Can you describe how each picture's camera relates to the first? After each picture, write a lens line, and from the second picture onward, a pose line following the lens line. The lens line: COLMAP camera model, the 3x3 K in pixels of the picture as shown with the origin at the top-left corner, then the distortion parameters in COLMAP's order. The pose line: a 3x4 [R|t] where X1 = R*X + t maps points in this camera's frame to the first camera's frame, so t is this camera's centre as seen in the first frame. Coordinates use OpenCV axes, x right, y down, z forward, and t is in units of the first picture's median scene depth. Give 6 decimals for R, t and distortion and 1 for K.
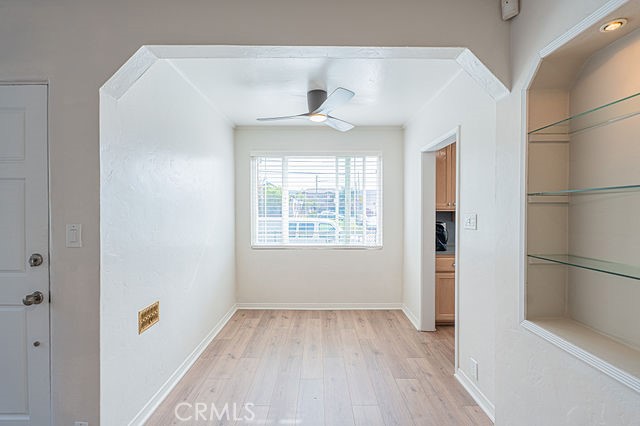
lens RADIAL K [[284.9, 0, 324.8], [0, 284.9, 214.1], [0, 0, 1]] dist [-0.002313, 0.000890]
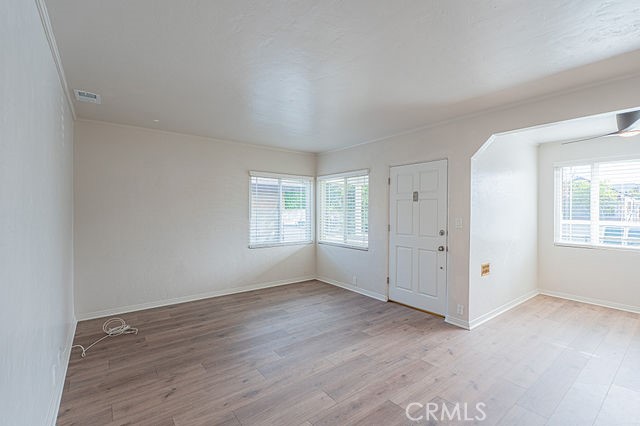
lens RADIAL K [[284.9, 0, 314.6], [0, 284.9, 211.4], [0, 0, 1]] dist [-0.002313, 0.000890]
pose [[0.584782, 0.004274, -0.811180, 0.139315], [-0.018629, 0.999793, -0.008162, 0.009799], [0.810977, 0.019885, 0.584740, -0.588810]]
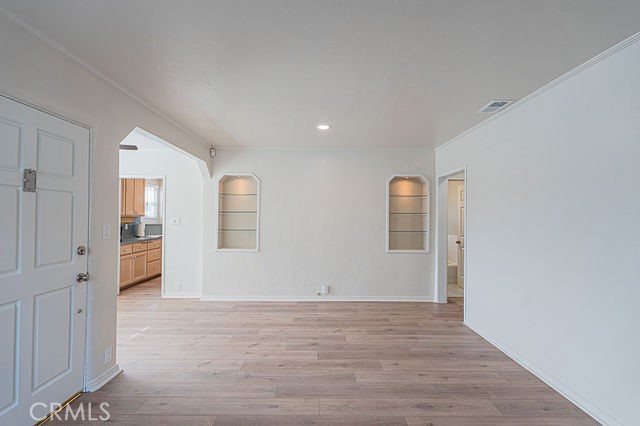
lens RADIAL K [[284.9, 0, 320.0], [0, 284.9, 214.5], [0, 0, 1]] dist [-0.002313, 0.000890]
pose [[-0.000037, 0.010172, 0.999948, -1.121155], [0.007381, 0.999921, -0.010172, 0.002312], [-0.999973, 0.007380, -0.000112, -0.084248]]
